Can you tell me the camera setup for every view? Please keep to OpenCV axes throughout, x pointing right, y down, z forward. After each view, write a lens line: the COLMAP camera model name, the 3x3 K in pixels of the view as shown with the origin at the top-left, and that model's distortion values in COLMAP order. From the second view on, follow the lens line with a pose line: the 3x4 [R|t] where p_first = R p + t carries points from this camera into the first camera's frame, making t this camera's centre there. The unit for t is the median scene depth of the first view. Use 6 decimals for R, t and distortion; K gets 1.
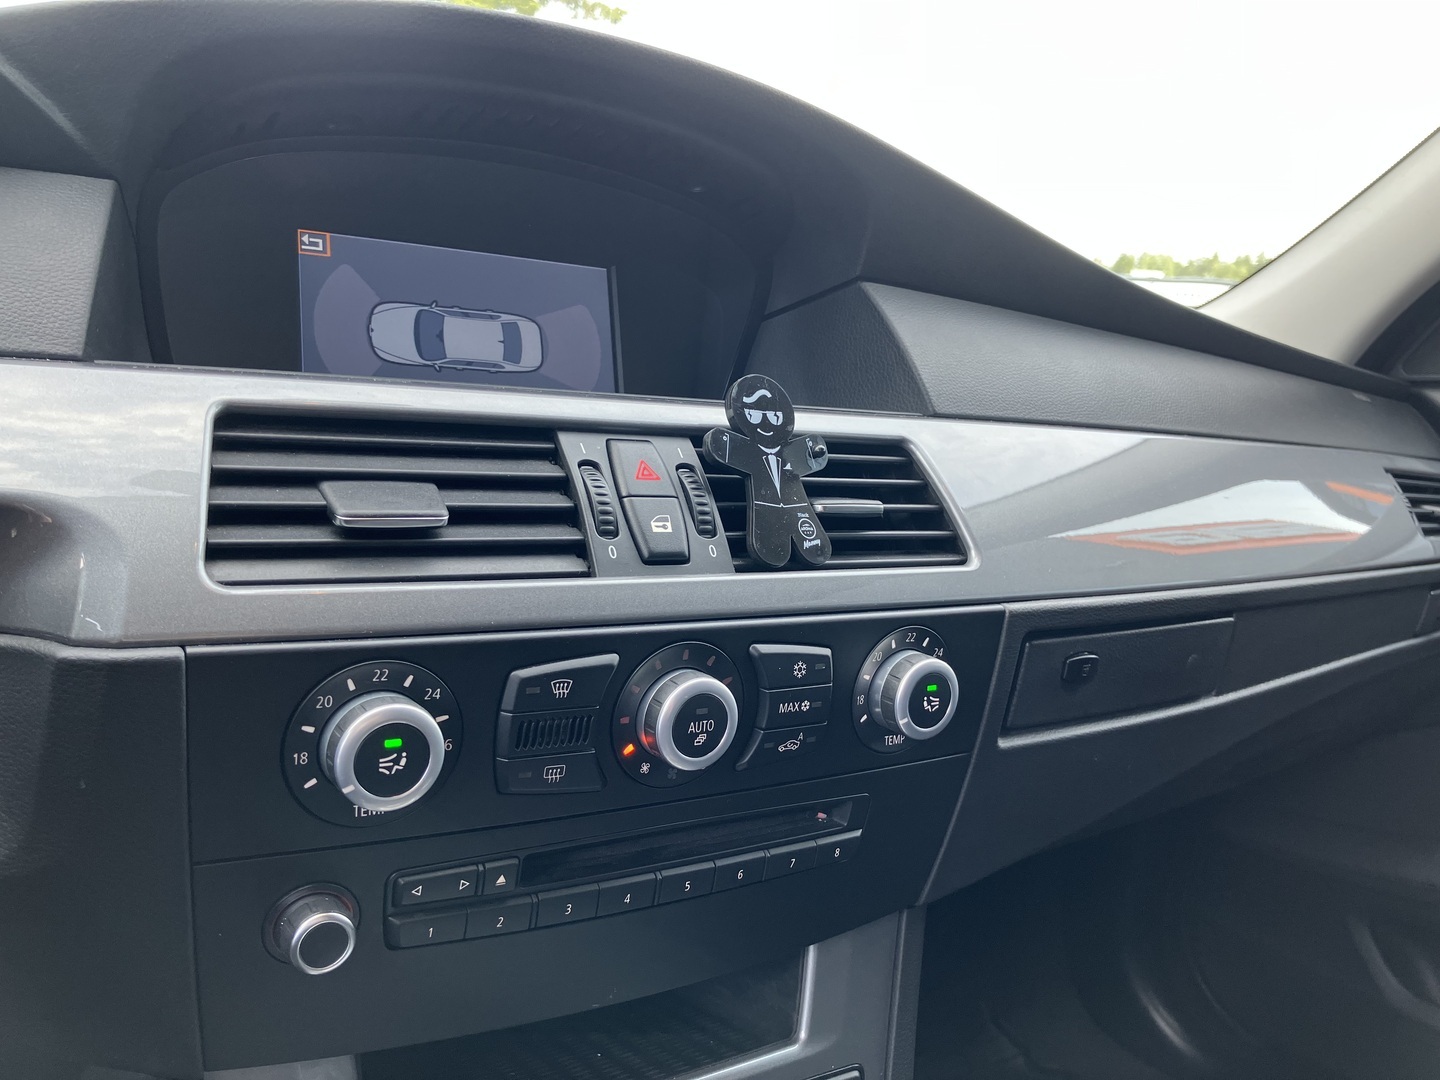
lens RADIAL K [[1190.0, 0, 724.3], [0, 1190.0, 516.7], [0, 0, 1]] dist [0.012959, -0.044915]
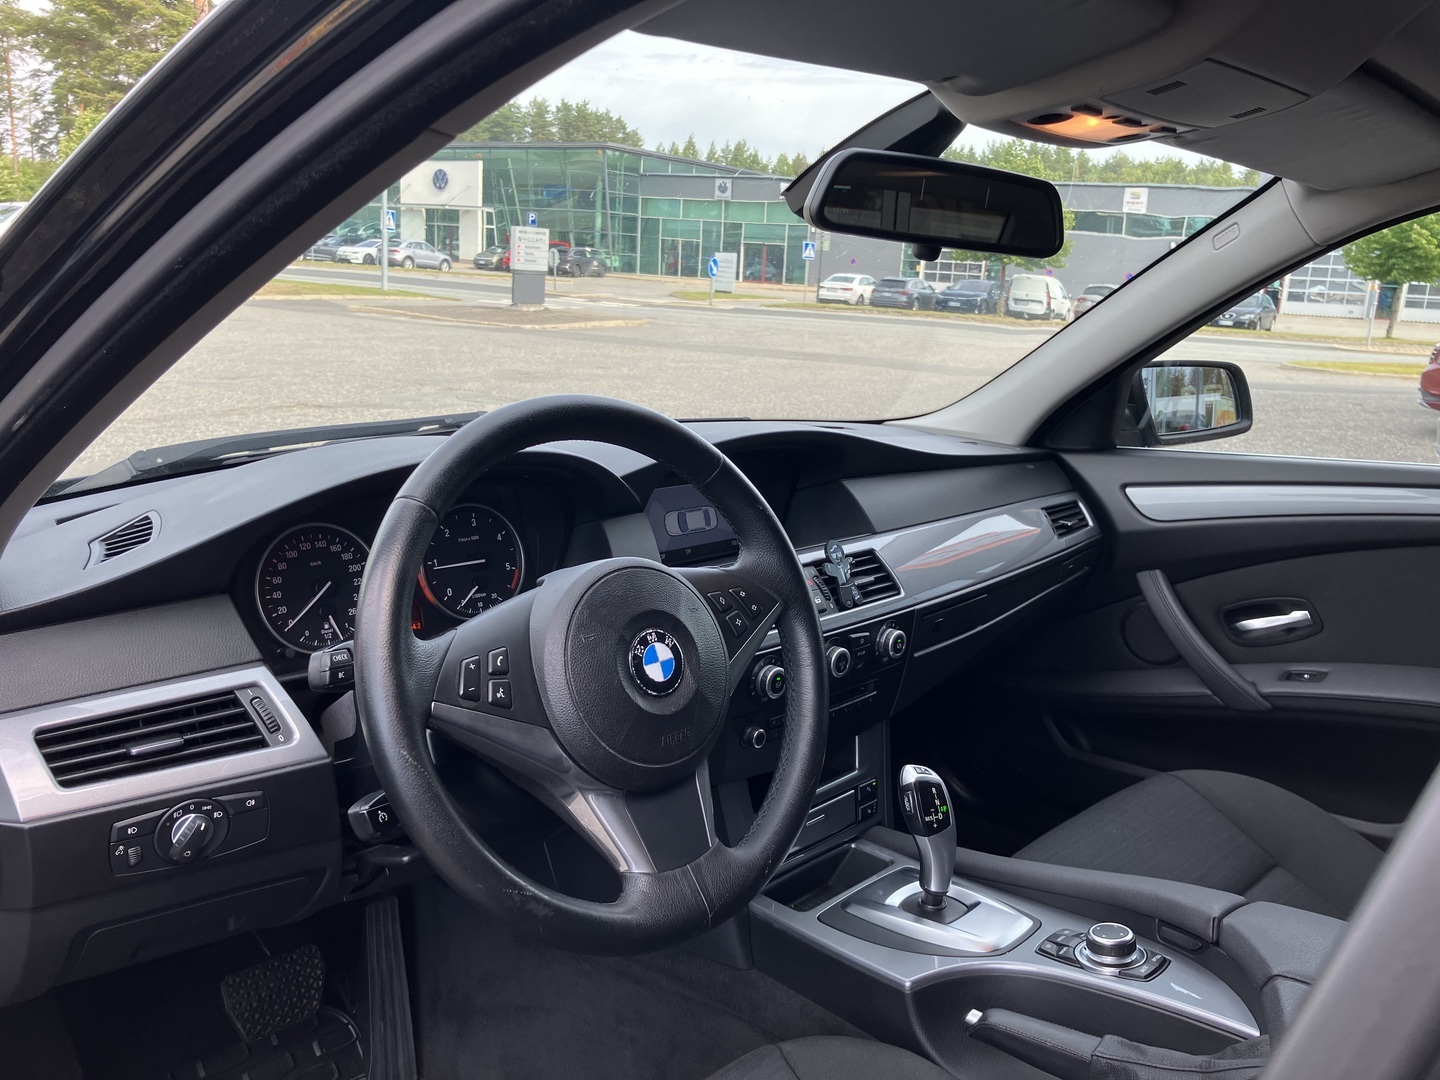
lens RADIAL K [[1190.0, 0, 724.3], [0, 1190.0, 516.7], [0, 0, 1]] dist [0.012959, -0.044915]
pose [[0.970742, -0.100596, 0.218036, -0.859007], [0.083730, 0.992832, 0.085283, -0.448468], [-0.225052, -0.064531, 0.972207, -1.751546]]
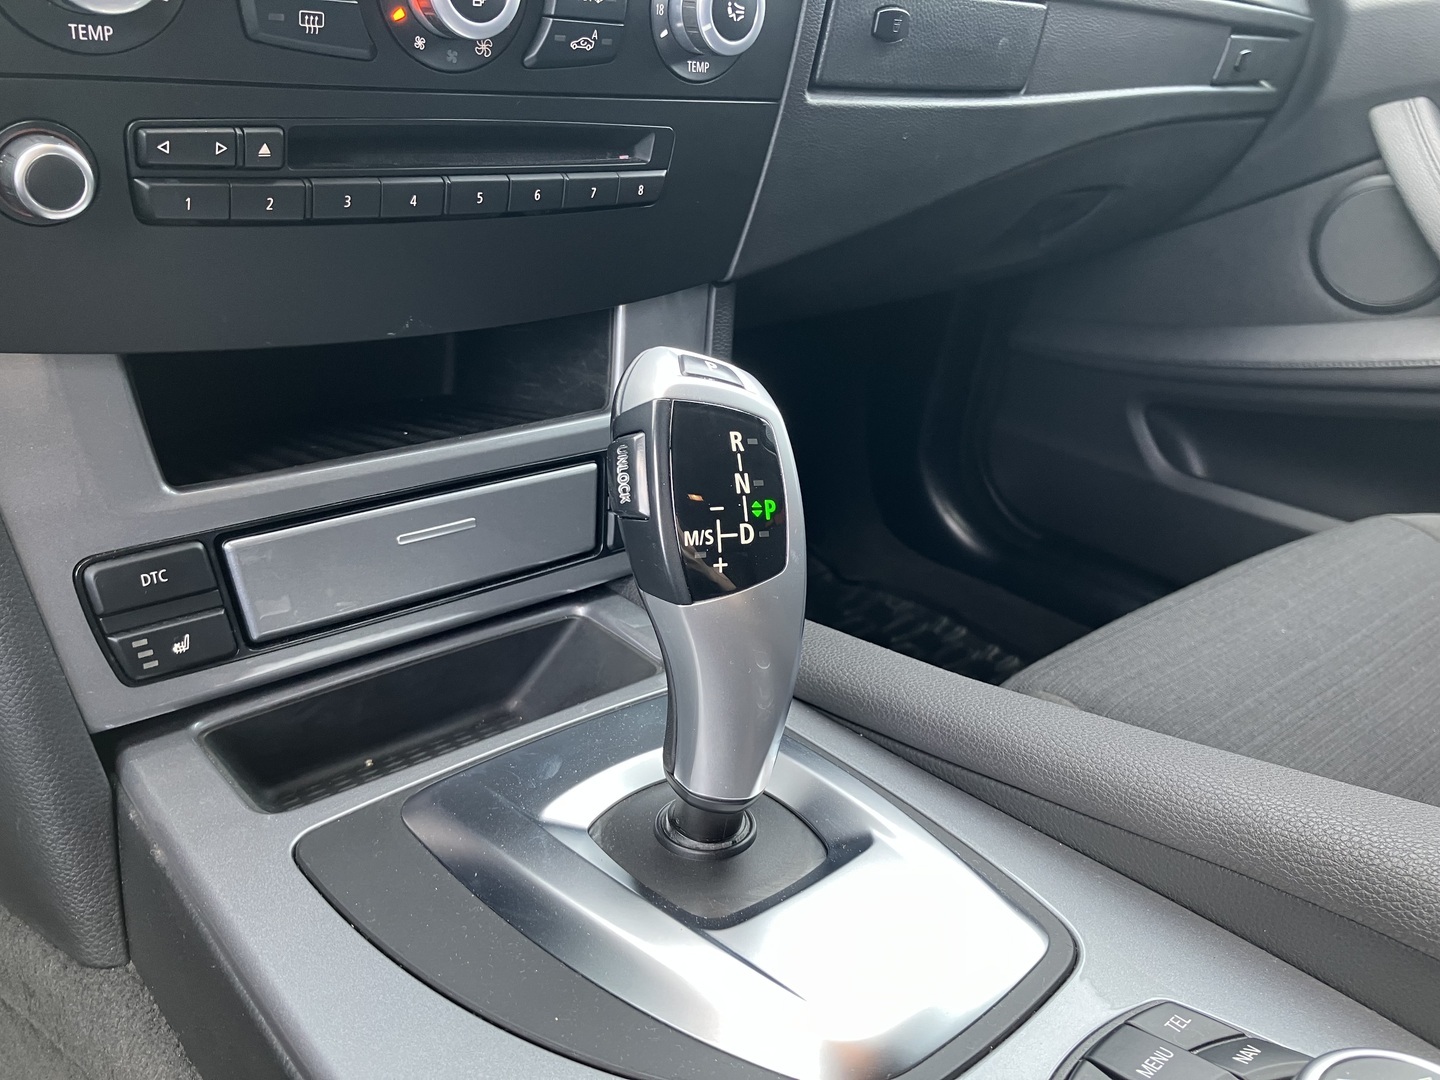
lens RADIAL K [[1190.0, 0, 724.3], [0, 1190.0, 516.7], [0, 0, 1]] dist [0.012959, -0.044915]
pose [[0.987174, -0.062713, 0.146811, 0.004749], [0.018488, 0.958333, 0.285055, 0.269827], [-0.158571, -0.278685, 0.947201, 0.017451]]
